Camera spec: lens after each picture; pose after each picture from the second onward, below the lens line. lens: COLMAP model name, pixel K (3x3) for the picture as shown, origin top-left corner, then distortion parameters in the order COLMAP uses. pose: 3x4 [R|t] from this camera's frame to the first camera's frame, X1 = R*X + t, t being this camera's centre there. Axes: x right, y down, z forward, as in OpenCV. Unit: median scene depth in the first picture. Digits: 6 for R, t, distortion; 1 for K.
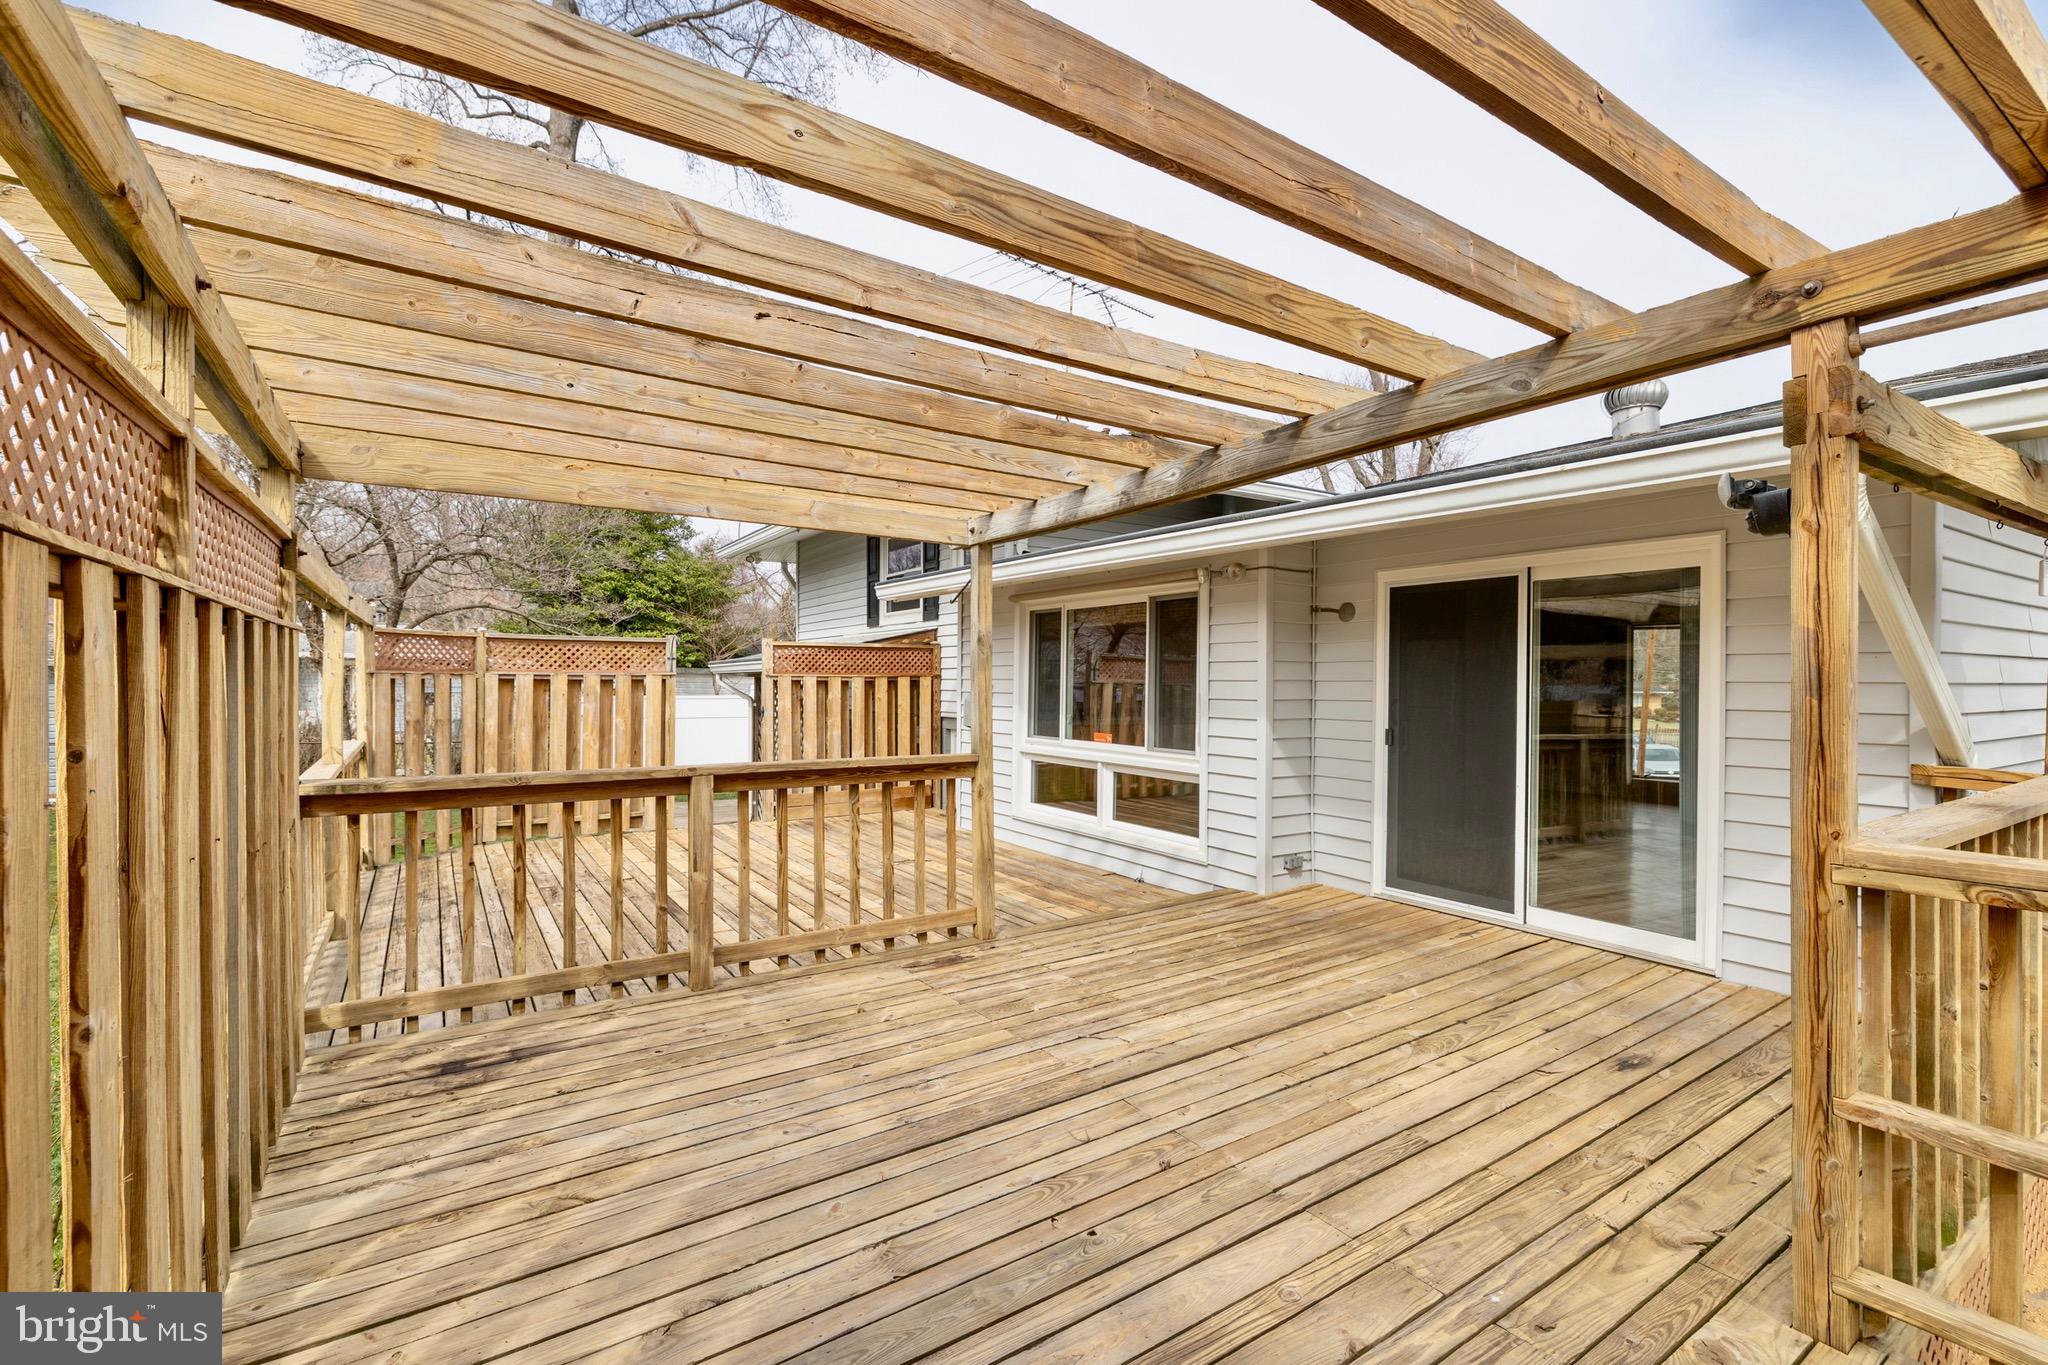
lens RADIAL K [[884.8, 0, 1024.0], [0, 884.8, 682.5], [0, 0, 1]] dist [0.001754, 0.000263]
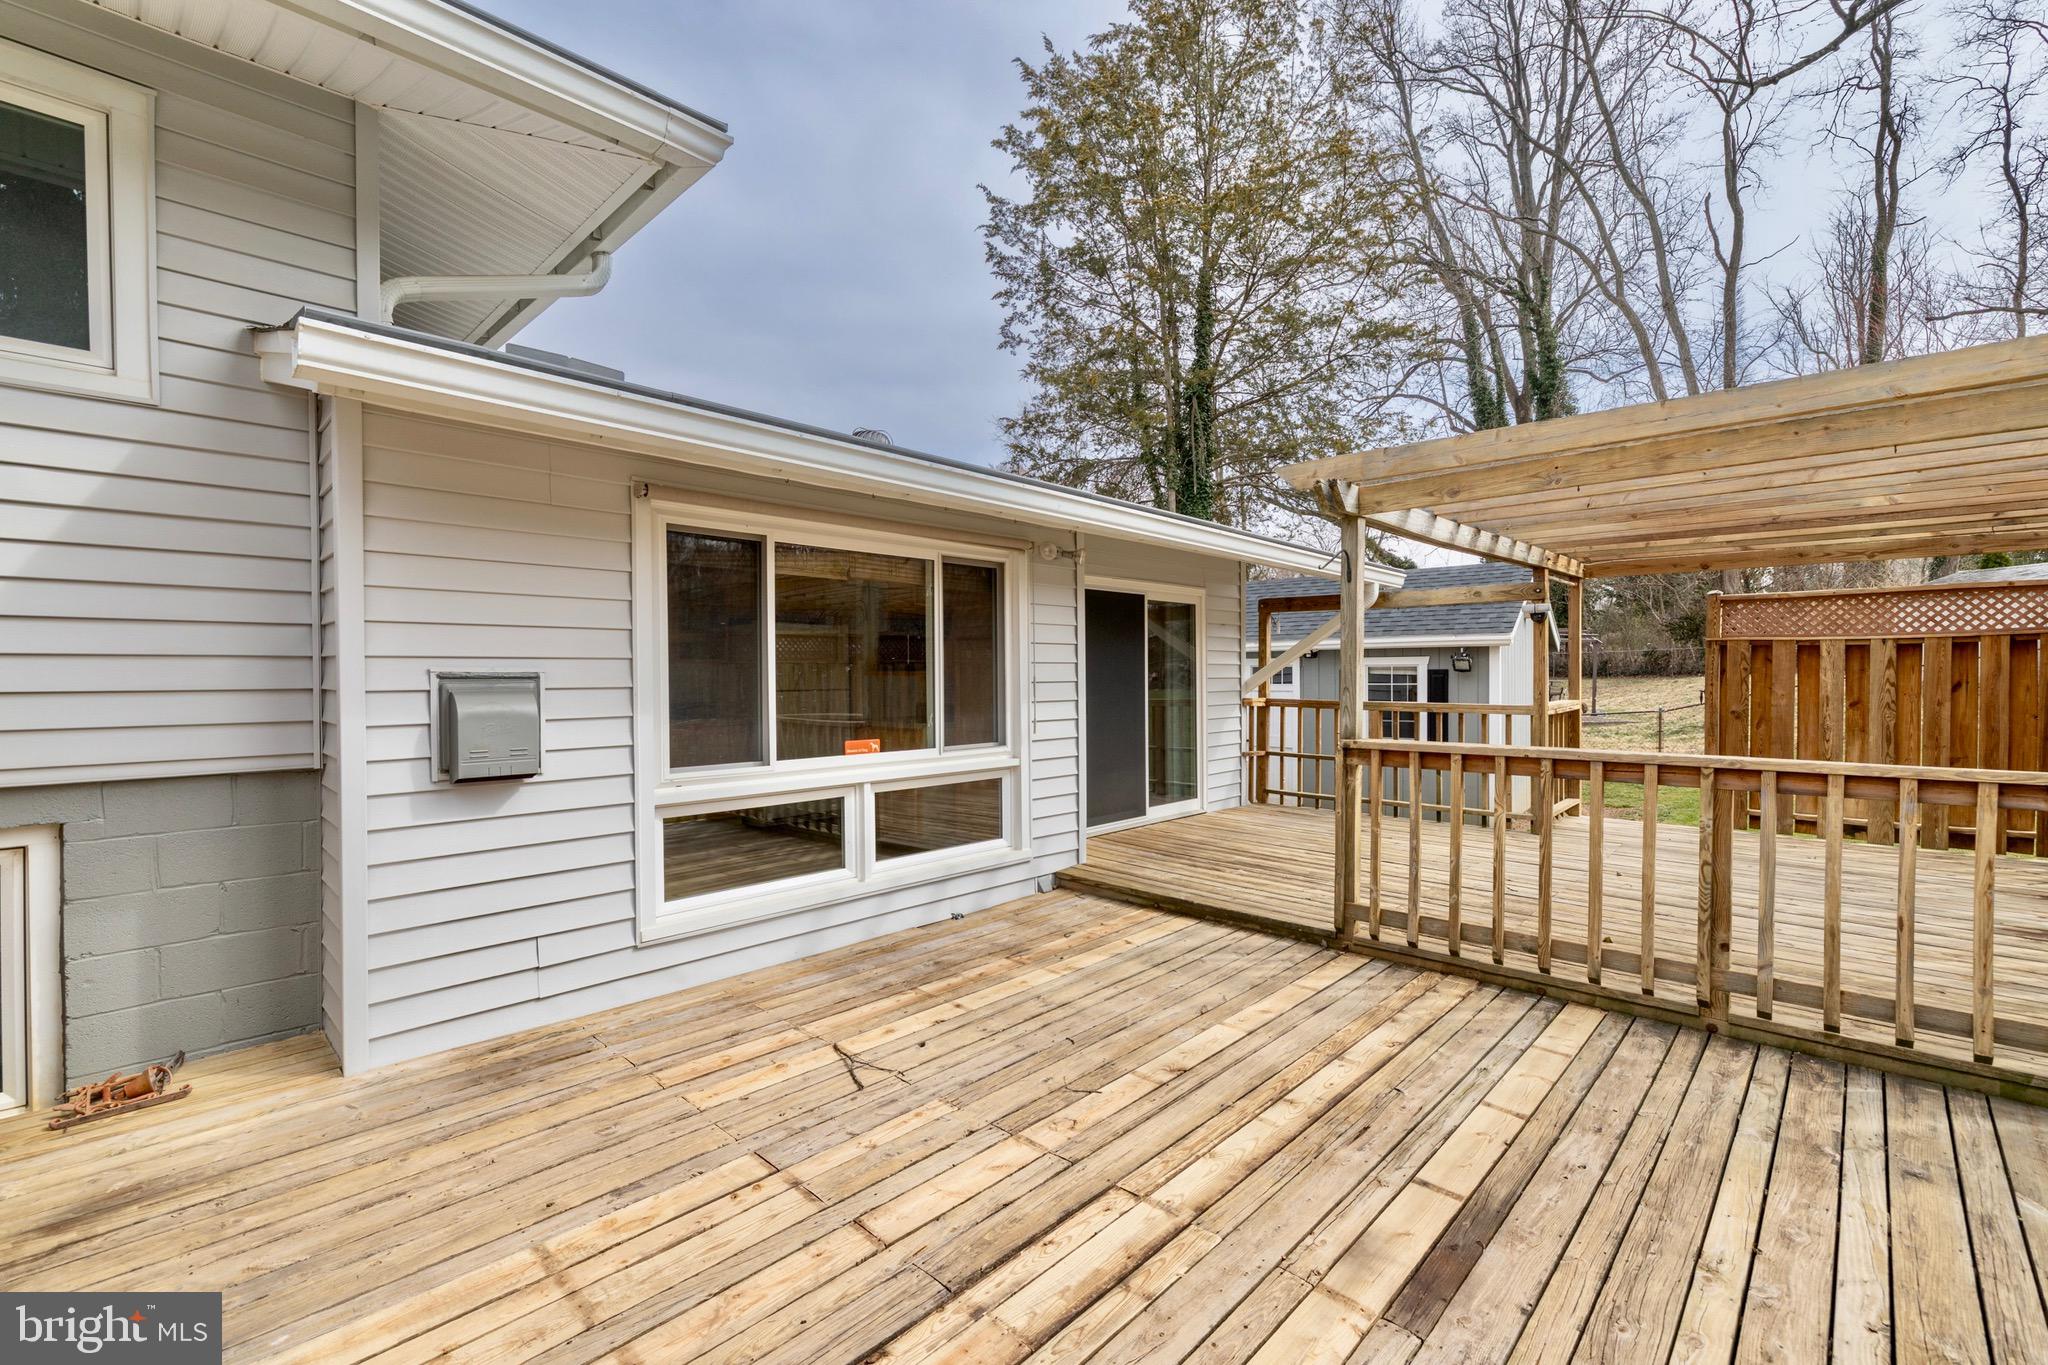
lens RADIAL K [[884.8, 0, 1024.0], [0, 884.8, 682.5], [0, 0, 1]] dist [0.001754, 0.000263]
pose [[-0.213746, -0.014263, 0.976785, -0.631067], [0.005957, 0.999856, 0.015904, 0.003824], [-0.976871, 0.009219, -0.213631, 1.086914]]
